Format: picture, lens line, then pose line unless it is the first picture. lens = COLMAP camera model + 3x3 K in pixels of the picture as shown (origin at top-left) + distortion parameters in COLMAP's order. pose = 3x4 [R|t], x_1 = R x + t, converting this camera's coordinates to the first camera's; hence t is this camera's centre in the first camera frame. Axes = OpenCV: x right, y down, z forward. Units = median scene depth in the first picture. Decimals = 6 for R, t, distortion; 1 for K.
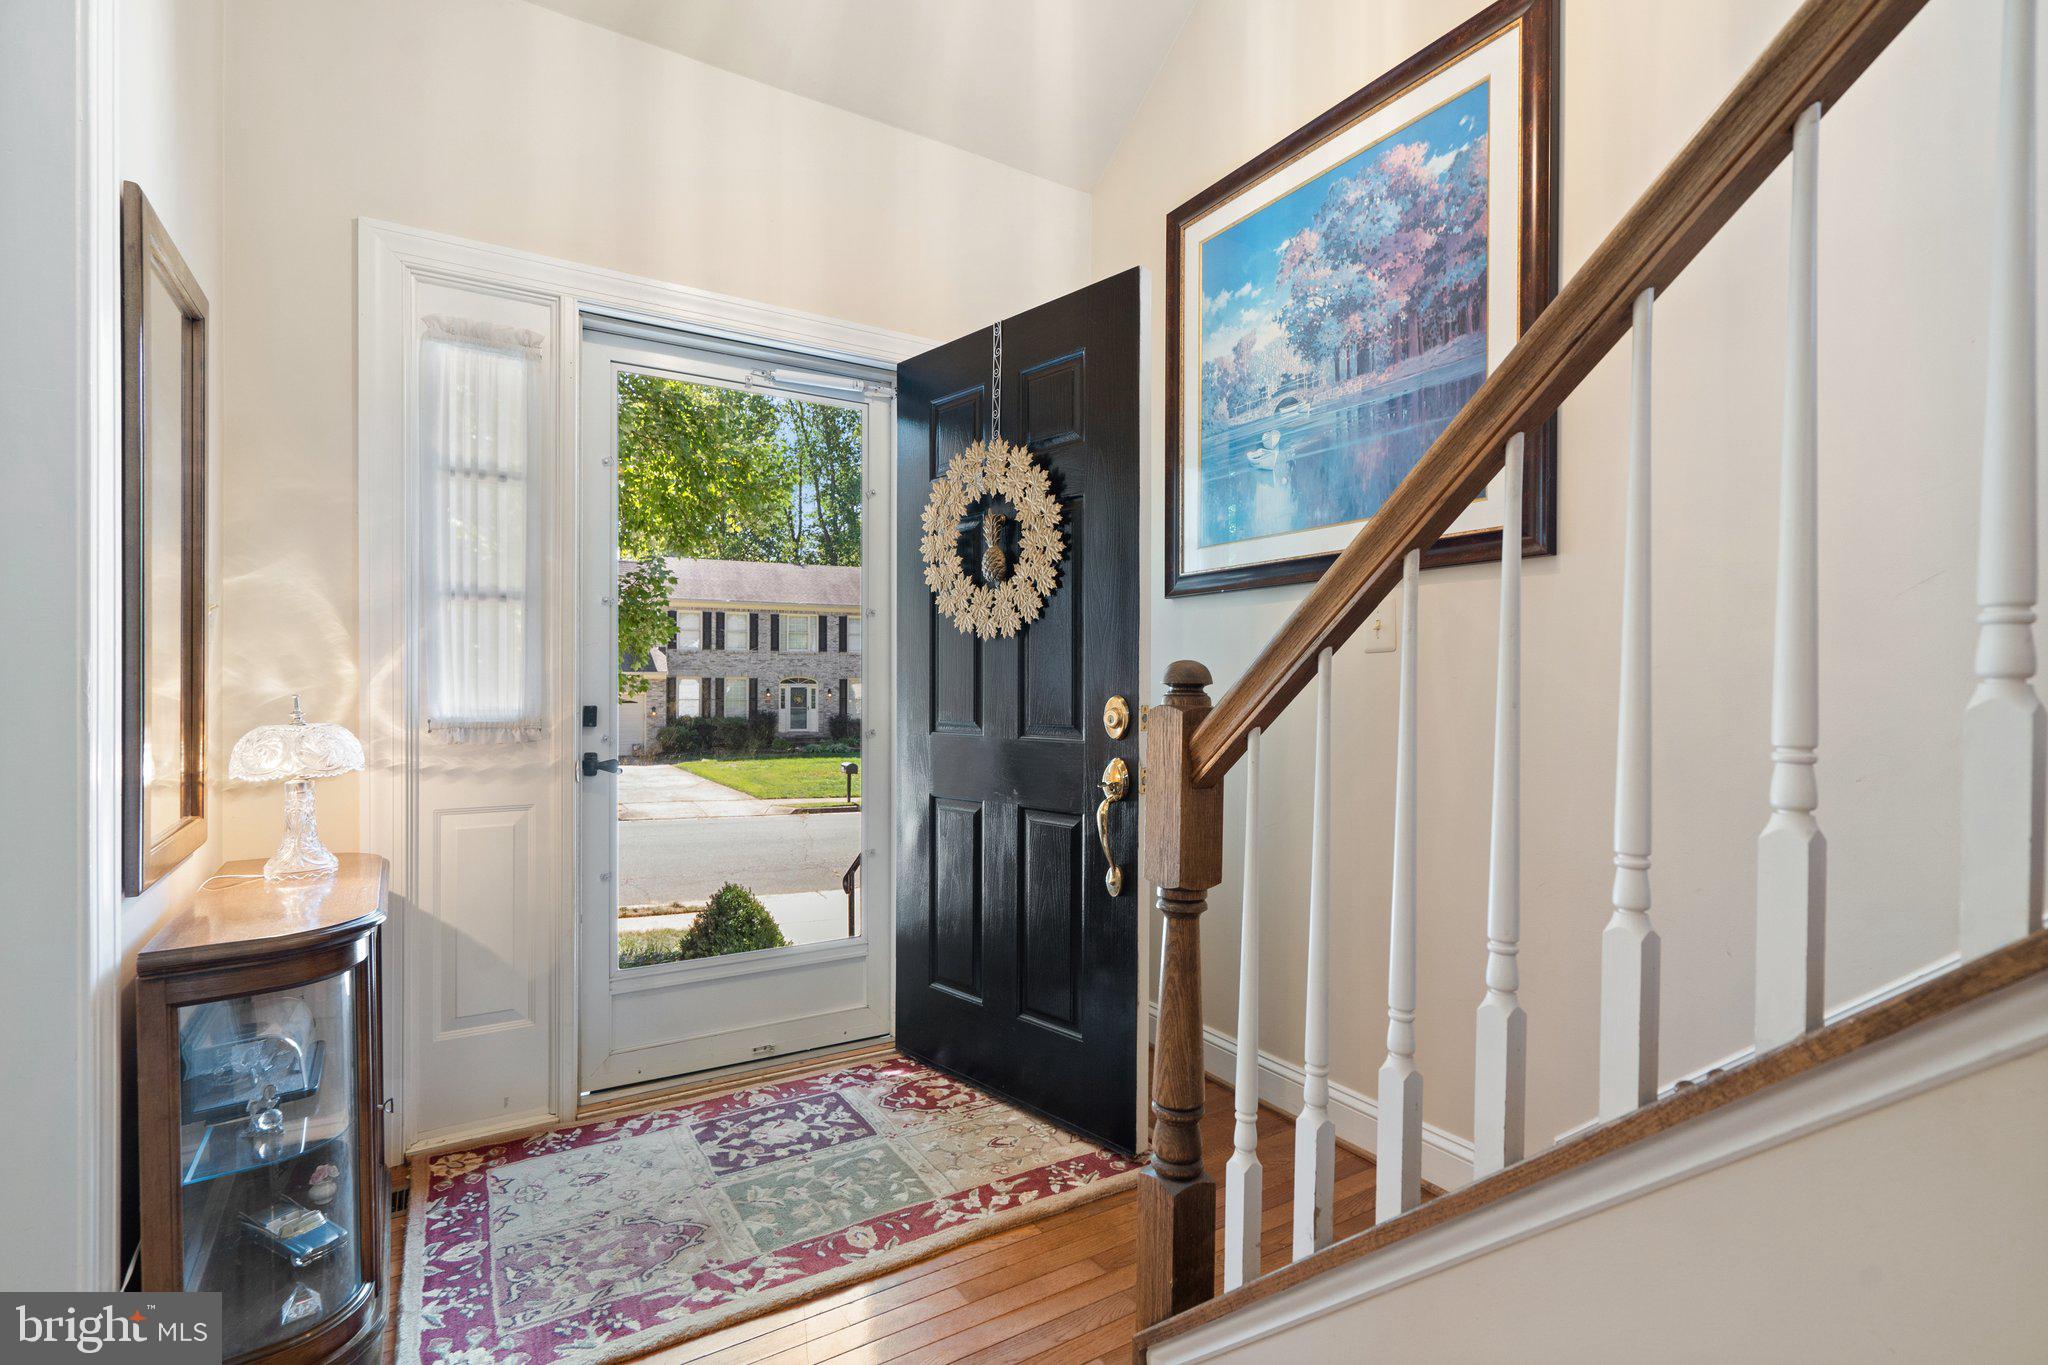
lens RADIAL K [[955.8, 0, 1025.8], [0, 955.8, 692.0], [0, 0, 1]] dist [-0.000882, -0.000255]
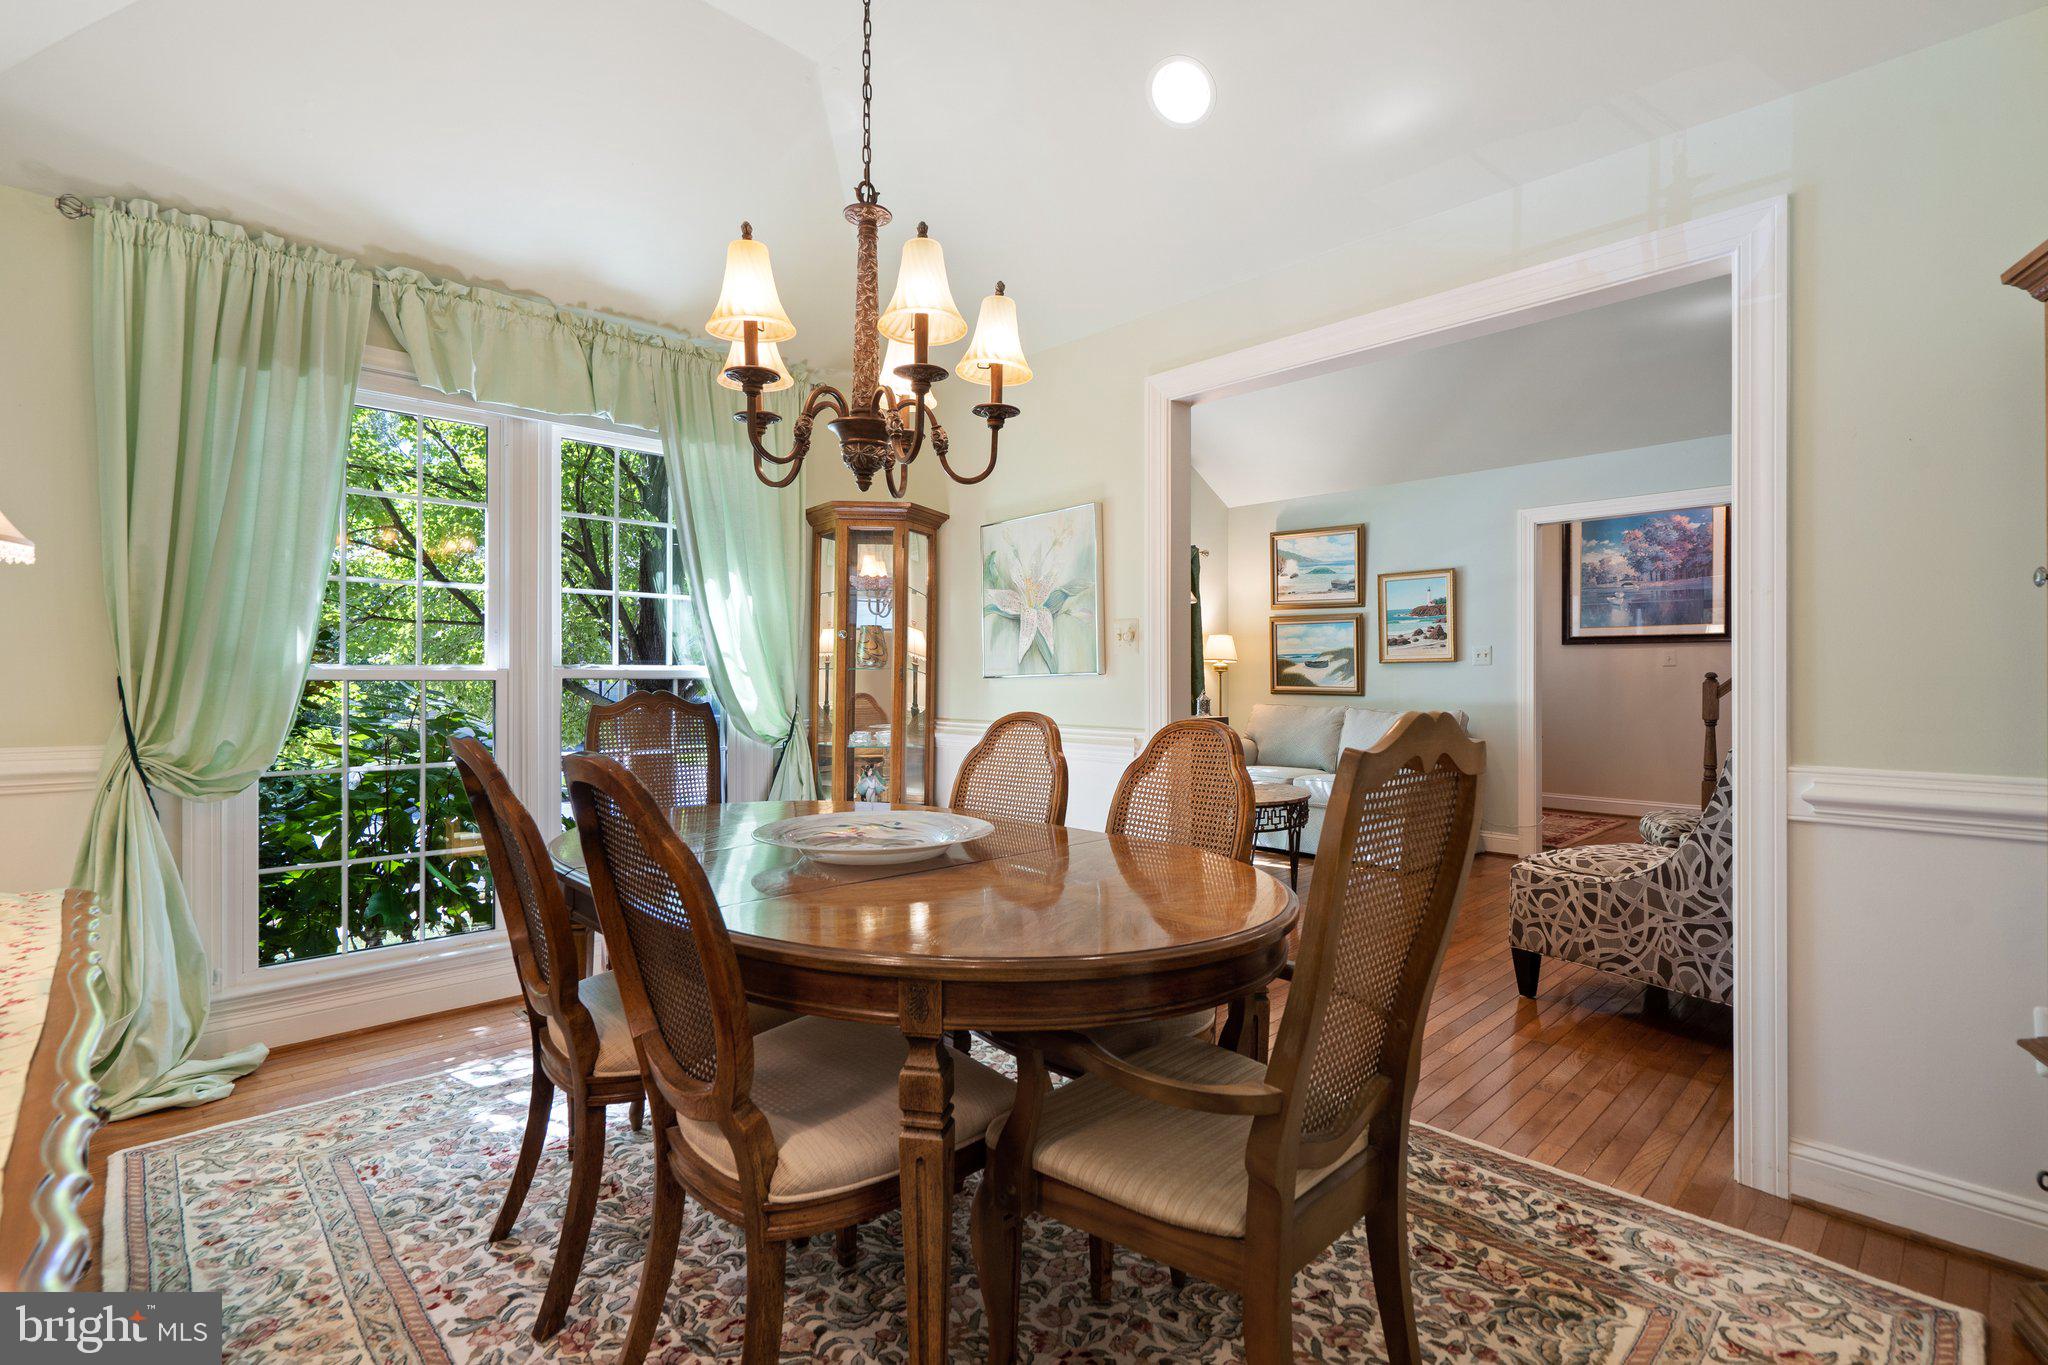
lens RADIAL K [[955.8, 0, 1019.3], [0, 955.8, 679.7], [0, 0, 1]] dist [-0.000882, -0.000255]
pose [[0.978513, -0.003872, 0.206147, -2.362512], [0.003596, 0.999992, 0.001715, -0.009551], [-0.206152, -0.000937, 0.978520, -1.659252]]
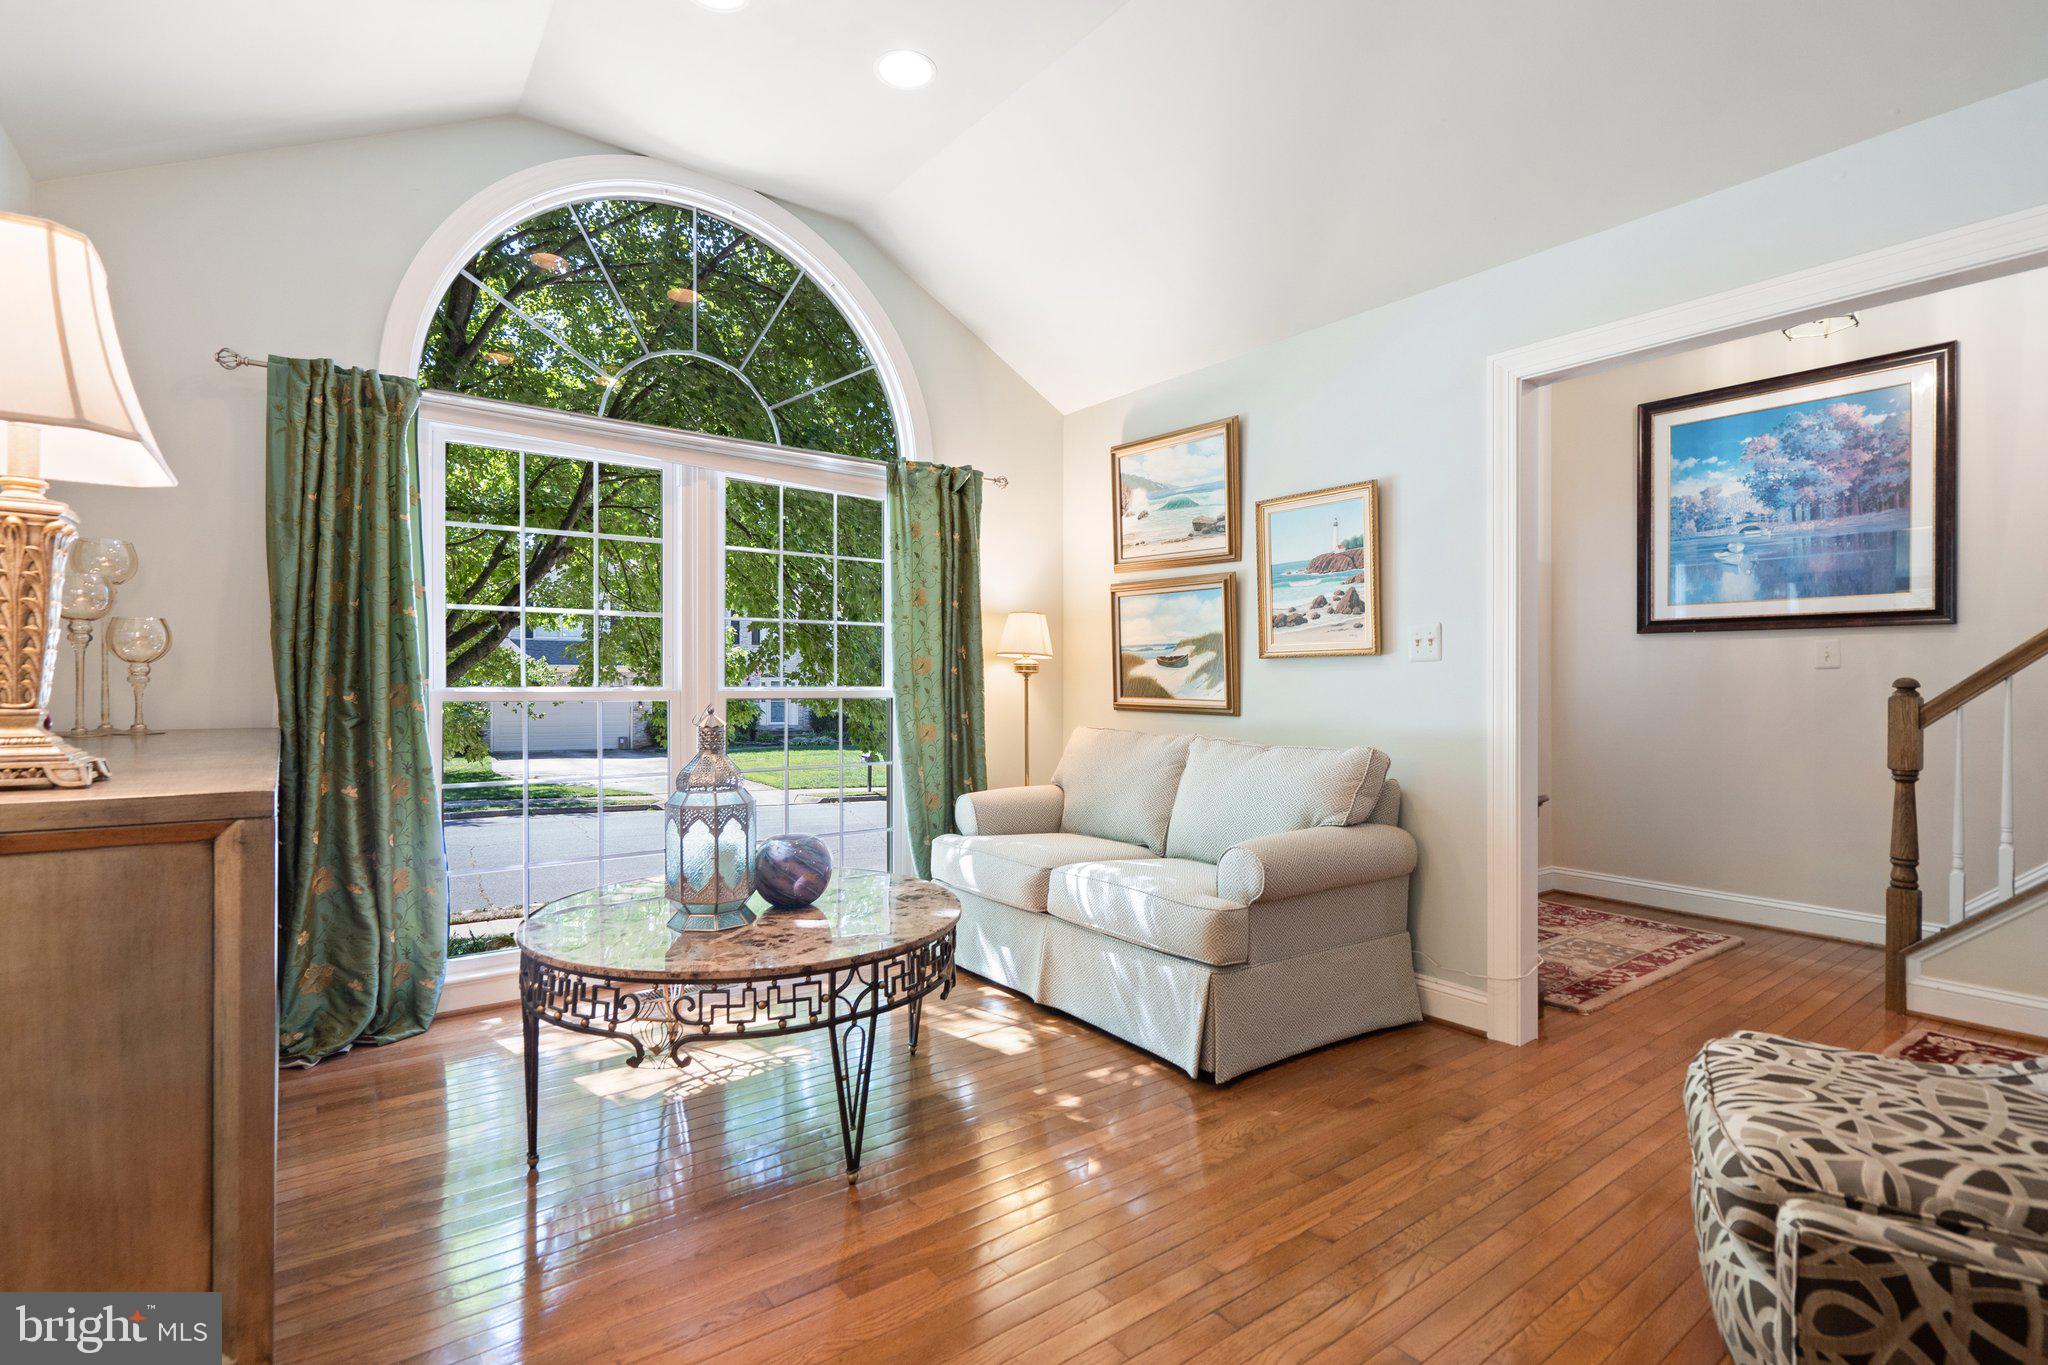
lens RADIAL K [[955.8, 0, 1019.7], [0, 955.8, 679.5], [0, 0, 1]] dist [-0.000882, -0.000255]
pose [[0.996643, 0.003982, 0.081768, -1.296406], [-0.003376, 0.999966, -0.007548, -0.001402], [-0.081796, 0.007246, 0.996623, -0.703450]]
